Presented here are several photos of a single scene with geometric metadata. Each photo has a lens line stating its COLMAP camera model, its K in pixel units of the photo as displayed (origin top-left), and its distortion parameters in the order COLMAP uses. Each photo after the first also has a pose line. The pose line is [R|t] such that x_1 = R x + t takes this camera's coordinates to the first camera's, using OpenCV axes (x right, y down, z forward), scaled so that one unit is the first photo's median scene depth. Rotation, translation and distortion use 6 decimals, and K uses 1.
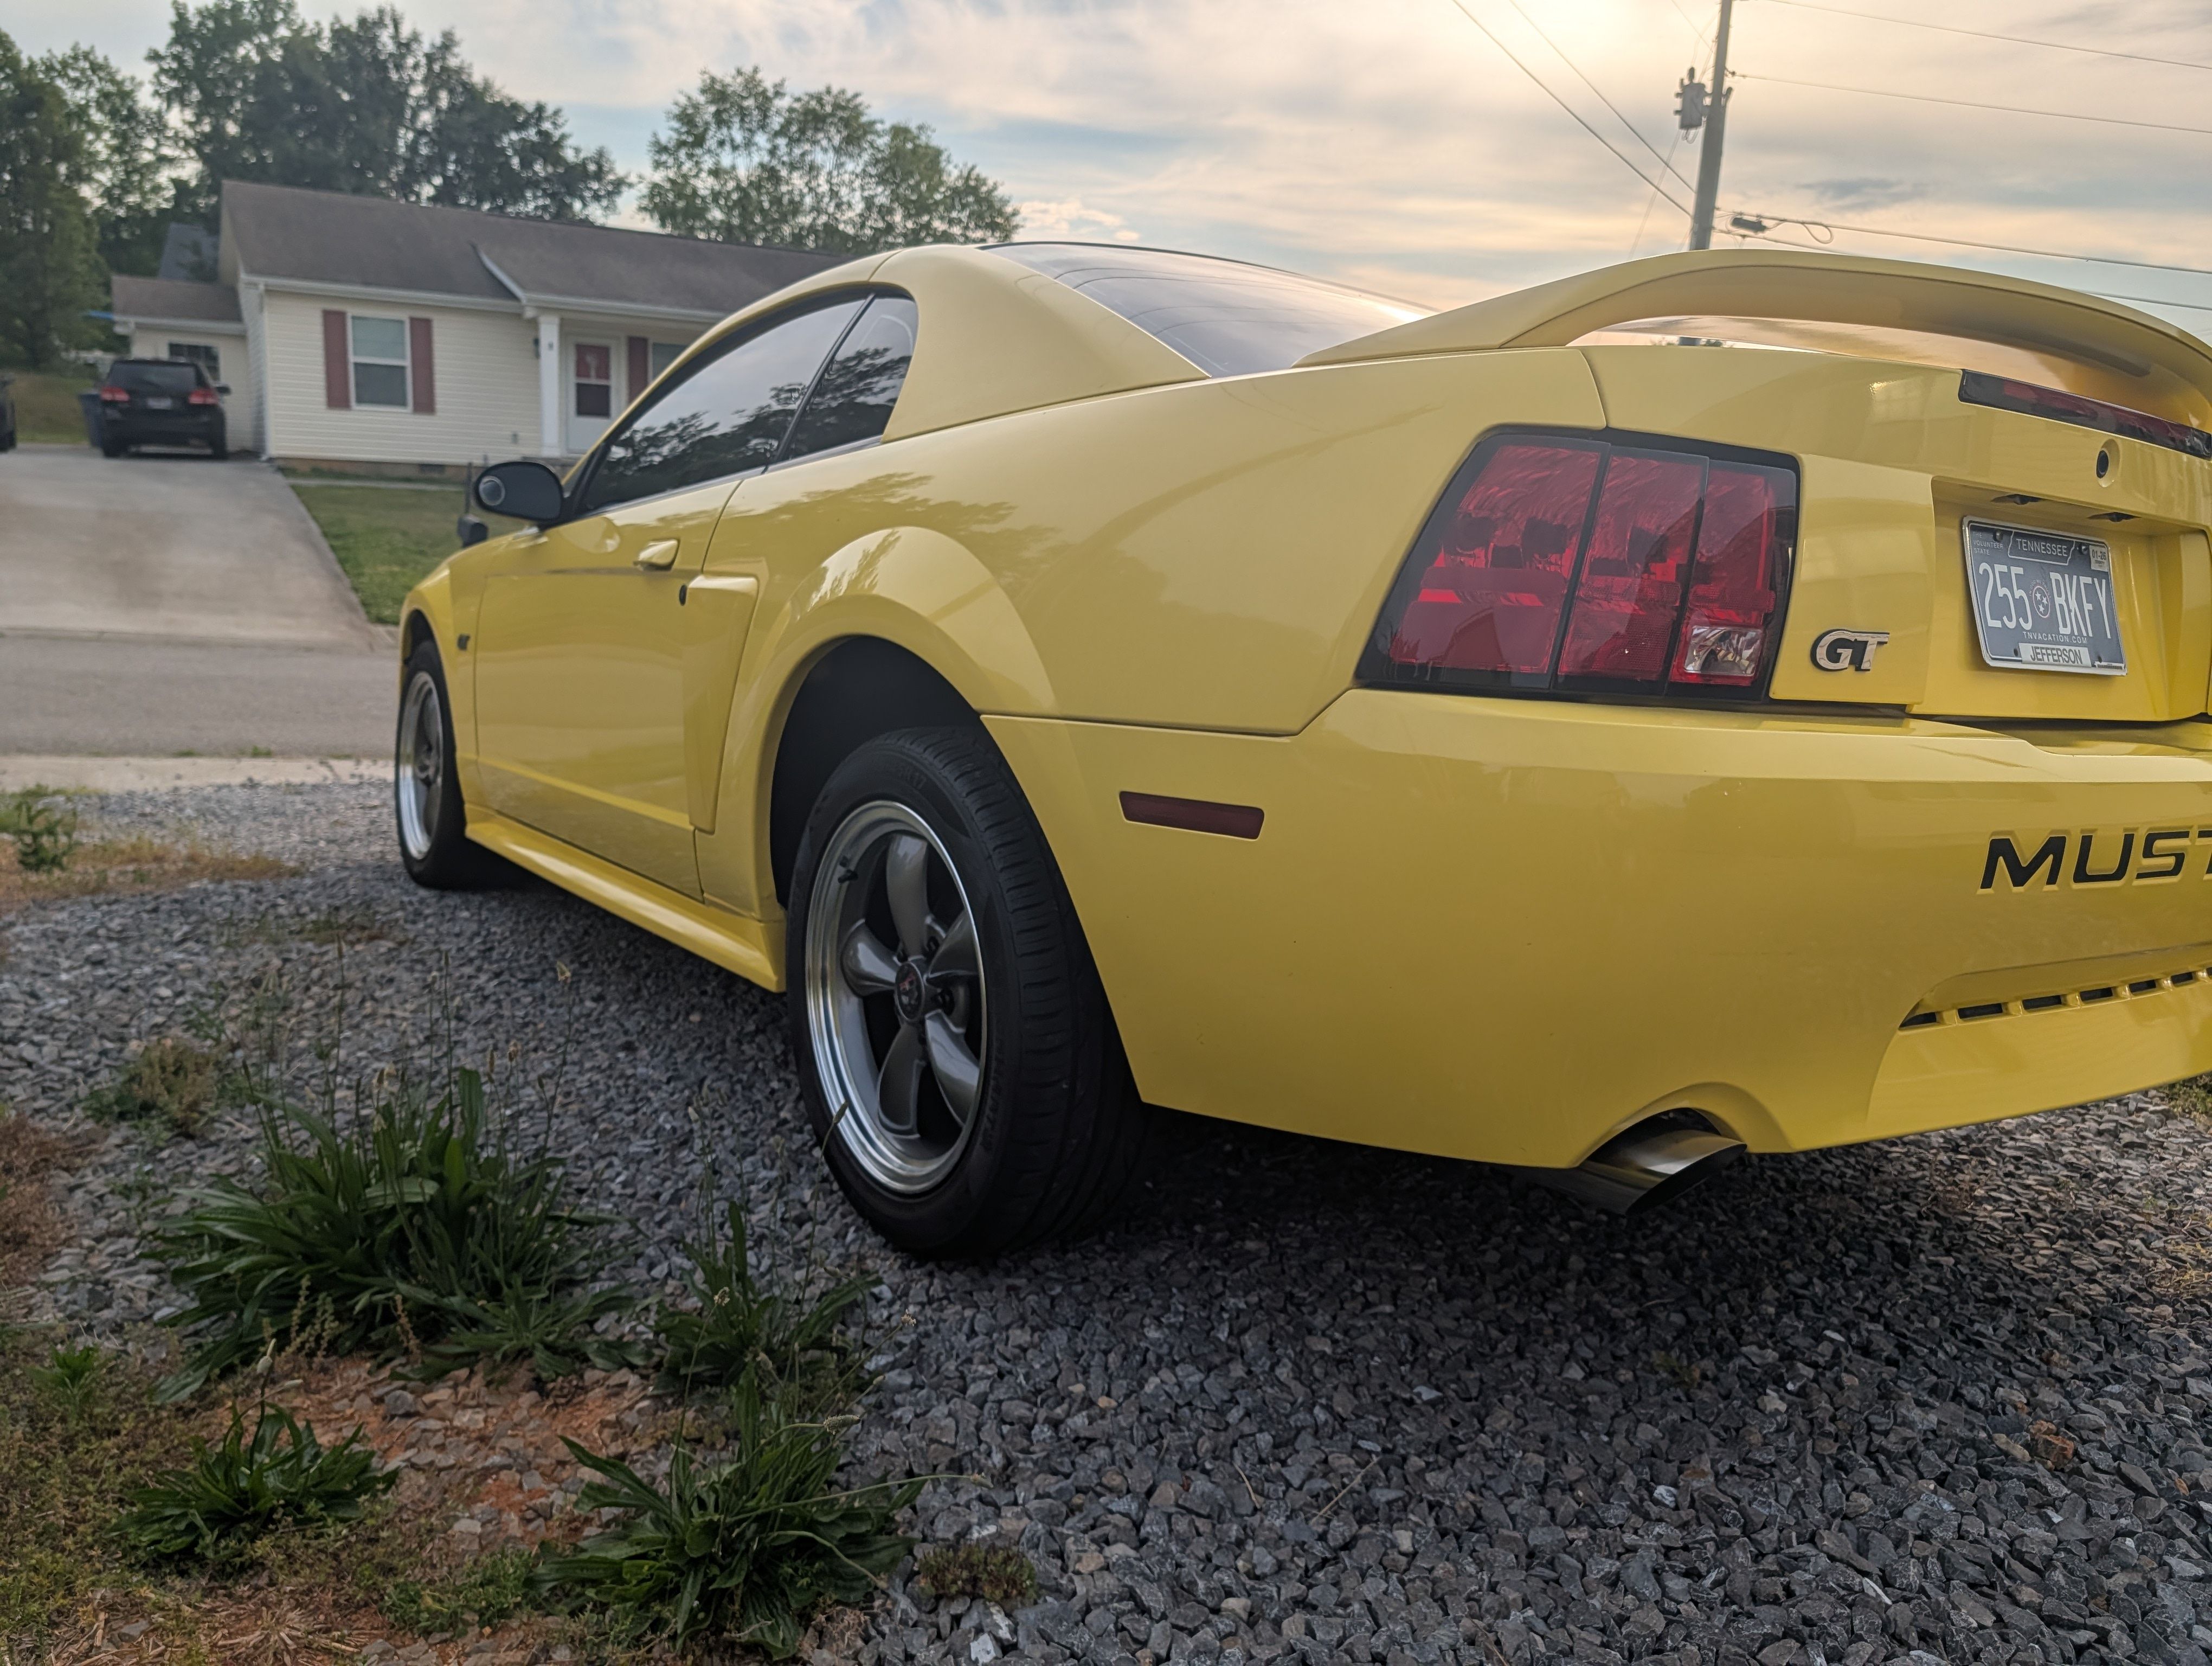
lens RADIAL K [[1623.7, 0, 1106.0], [0, 1623.7, 833.0], [0, 0, 1]] dist [-0.002230, -0.006427]
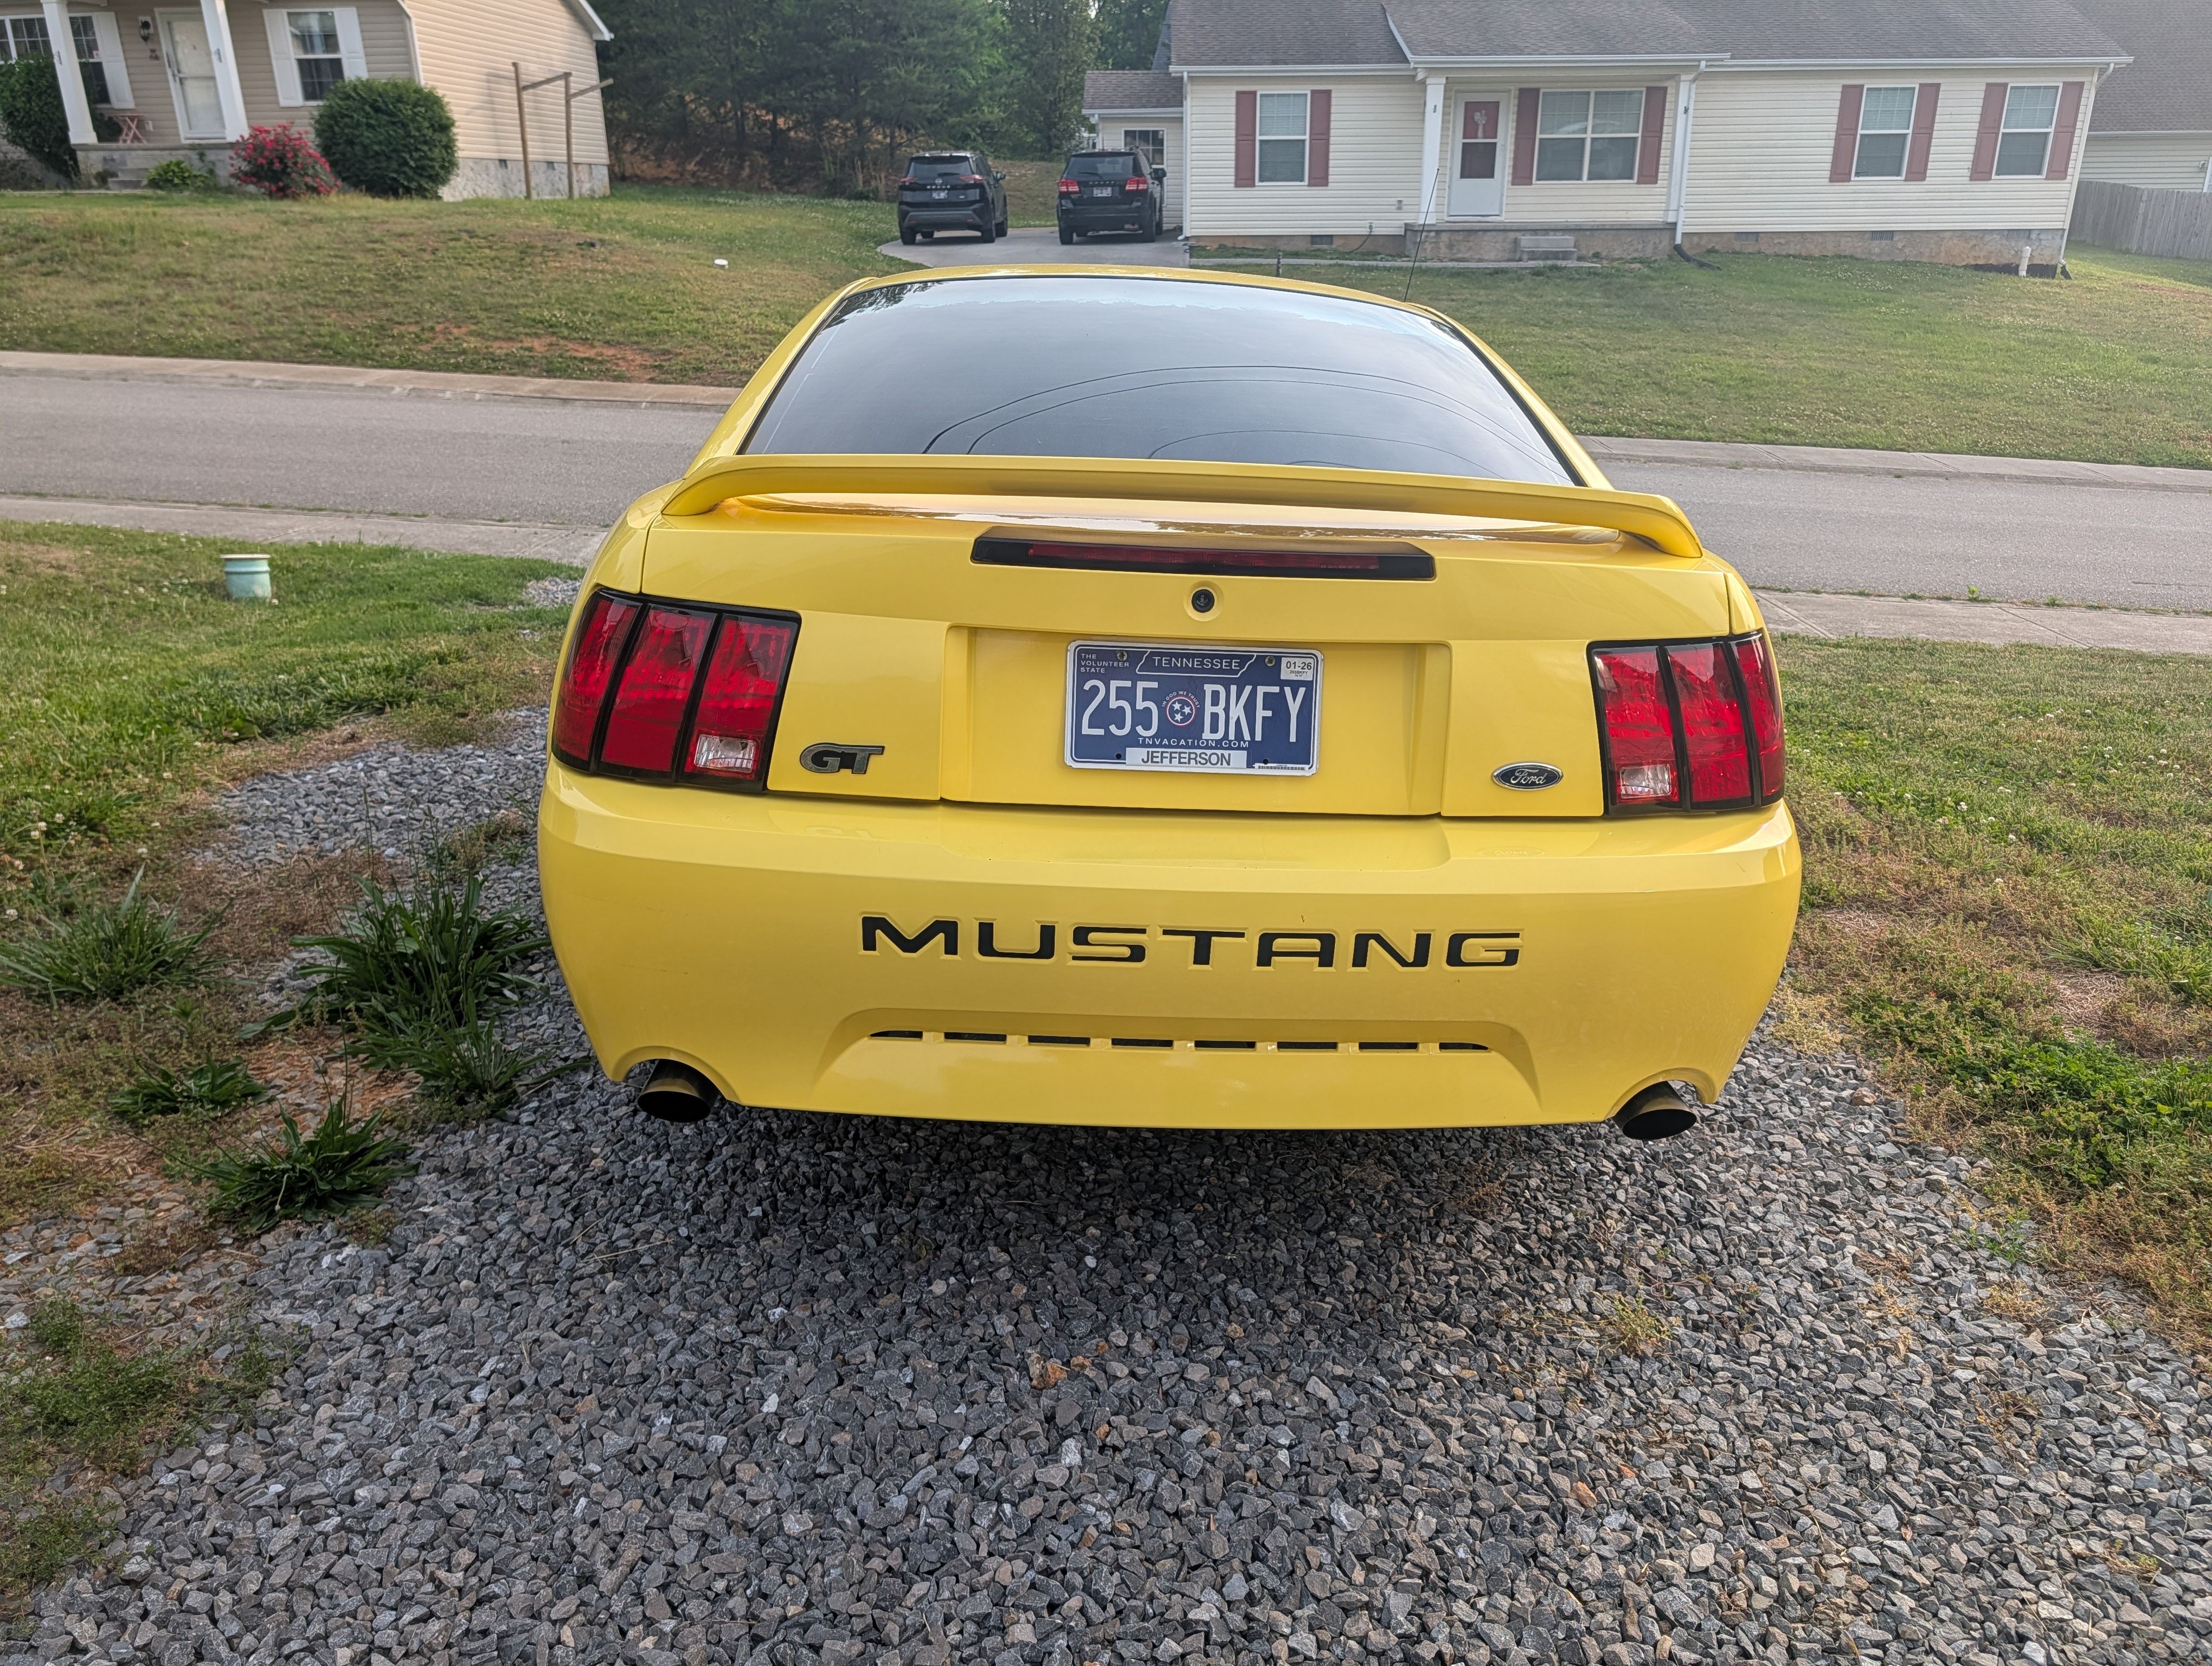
lens RADIAL K [[1589.9, 0, 1123.8], [0, 1589.9, 857.0], [0, 0, 1]] dist [0.026077, -0.020747]
pose [[0.847180, 0.154595, -0.508318, 1.115829], [-0.066662, 0.980100, 0.186978, -0.245564], [0.527108, -0.124519, 0.840626, 0.001693]]
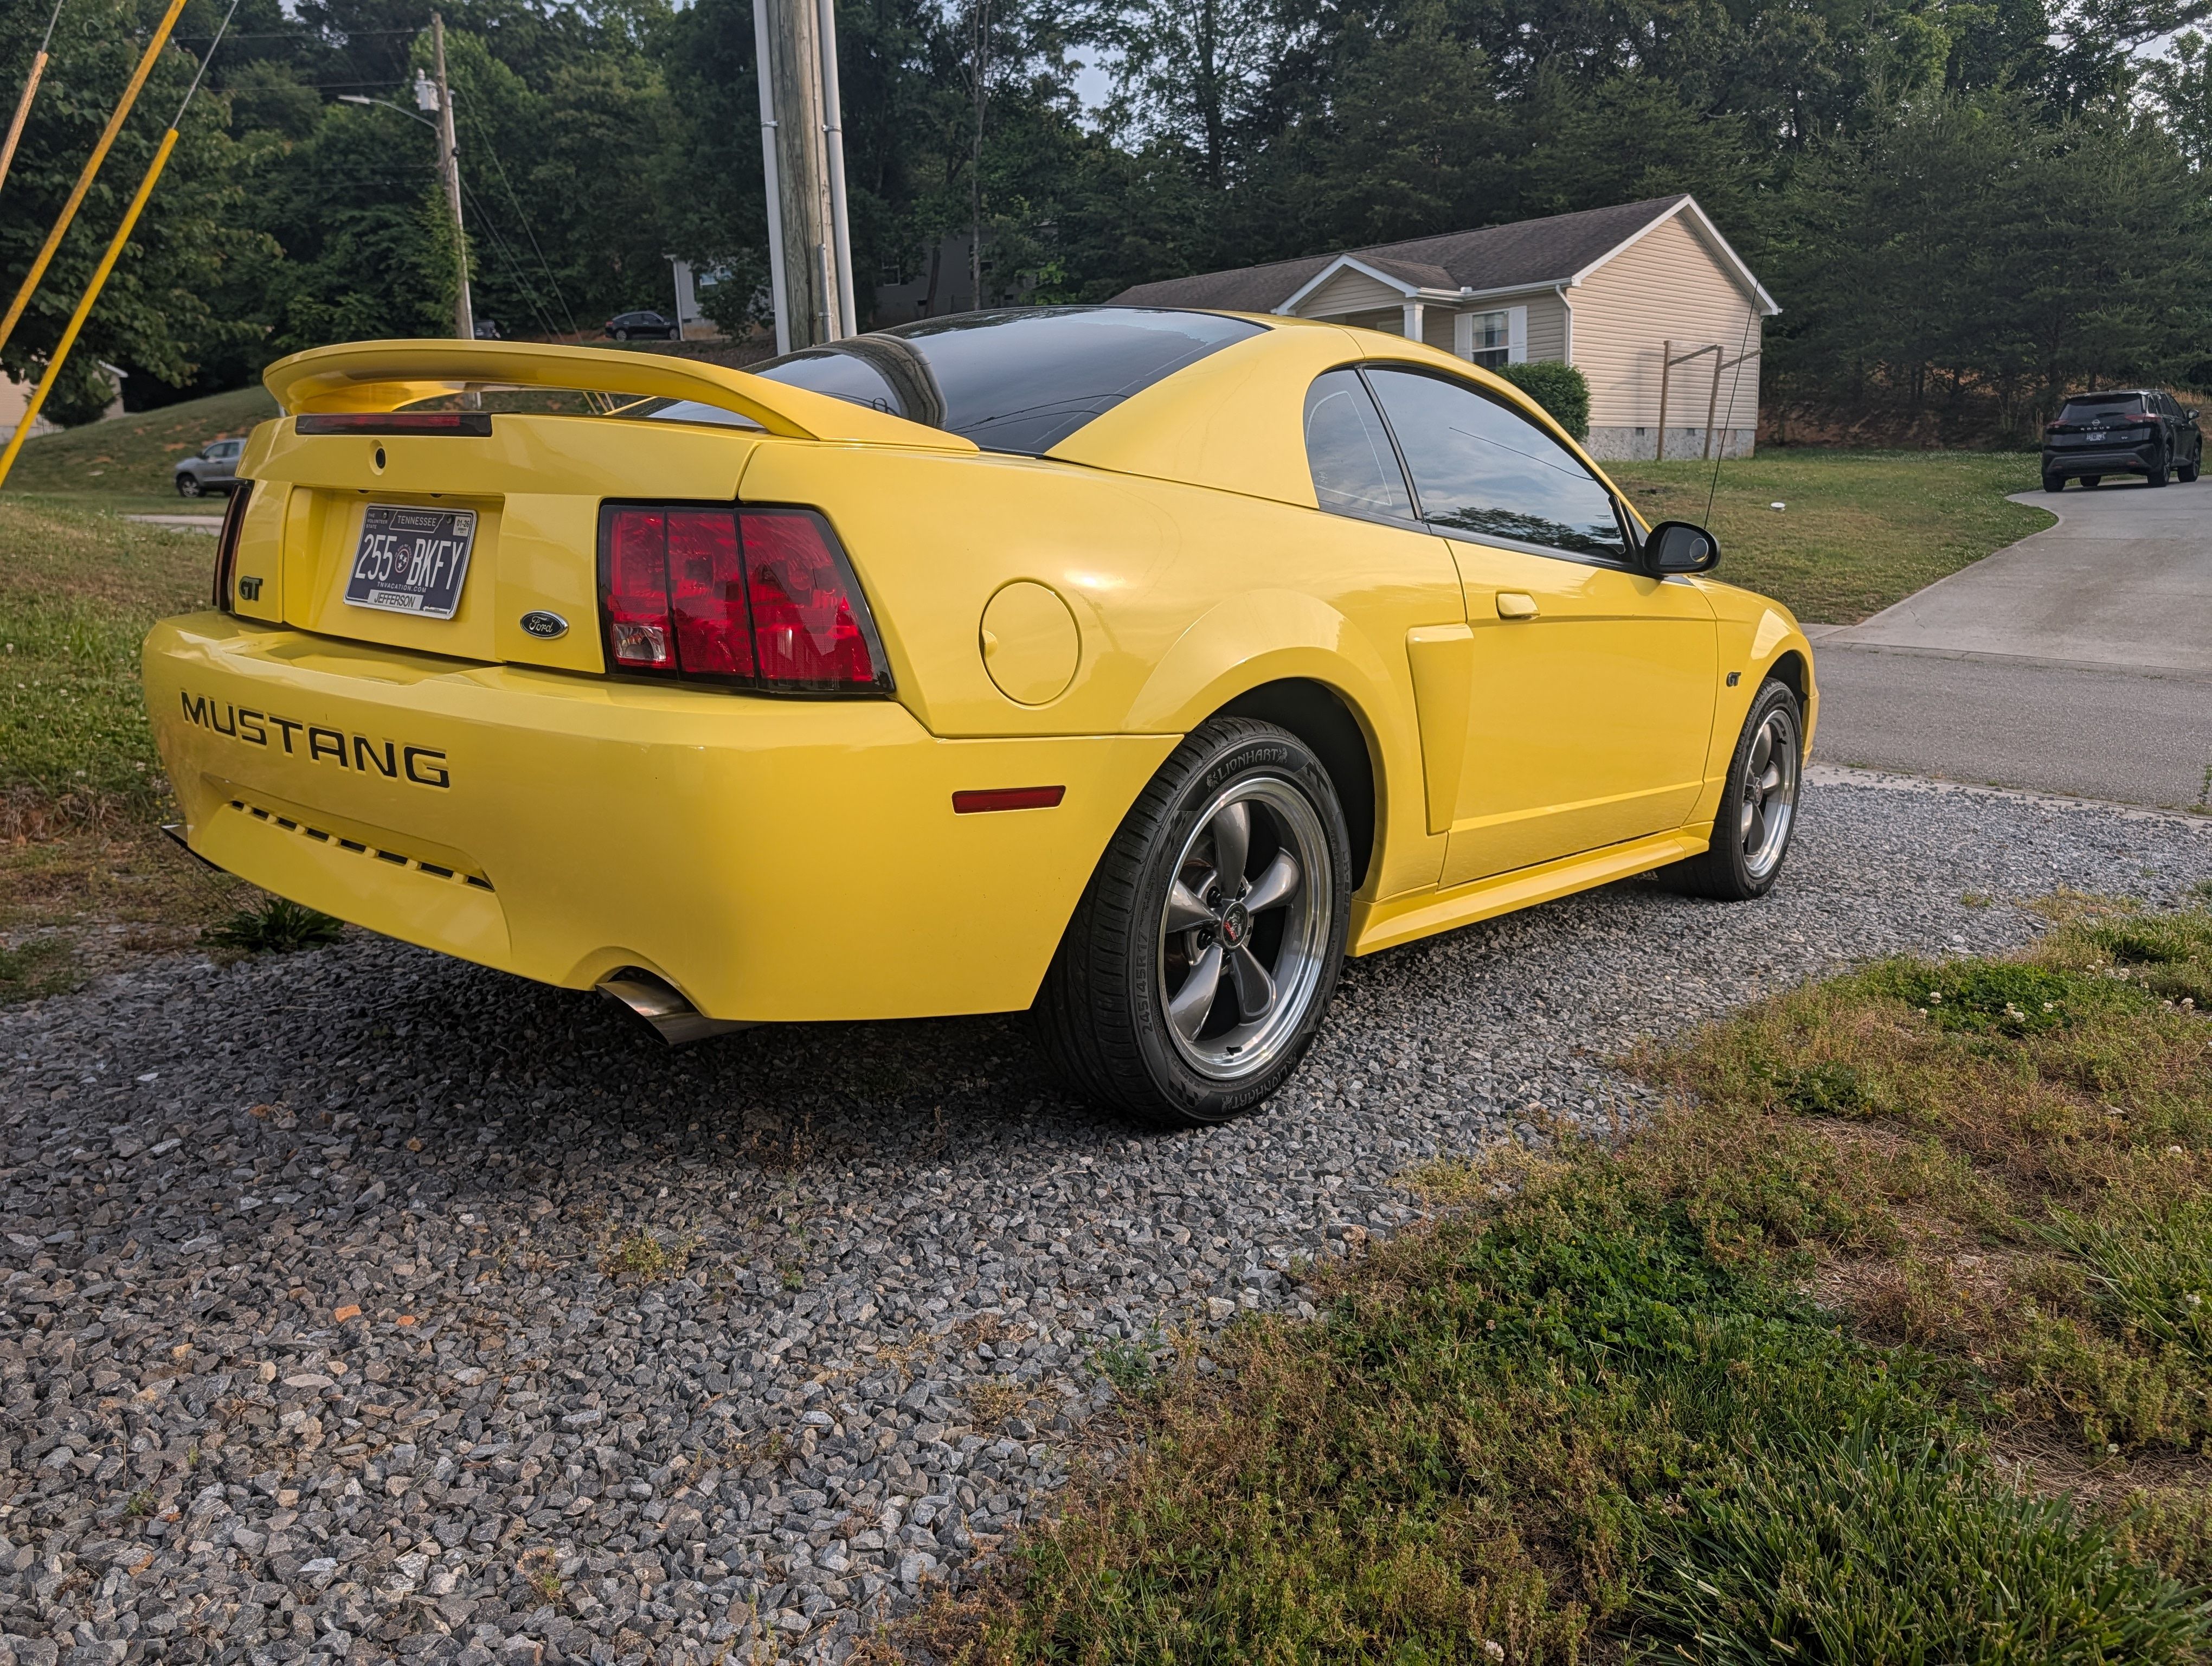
lens RADIAL K [[1589.9, 0, 1123.8], [0, 1589.9, 857.0], [0, 0, 1]] dist [0.026077, -0.020747]
pose [[0.287848, 0.151250, -0.945657, 2.017410], [-0.157498, 0.981481, 0.109039, -0.137267], [0.944636, 0.117552, 0.306339, 1.164874]]
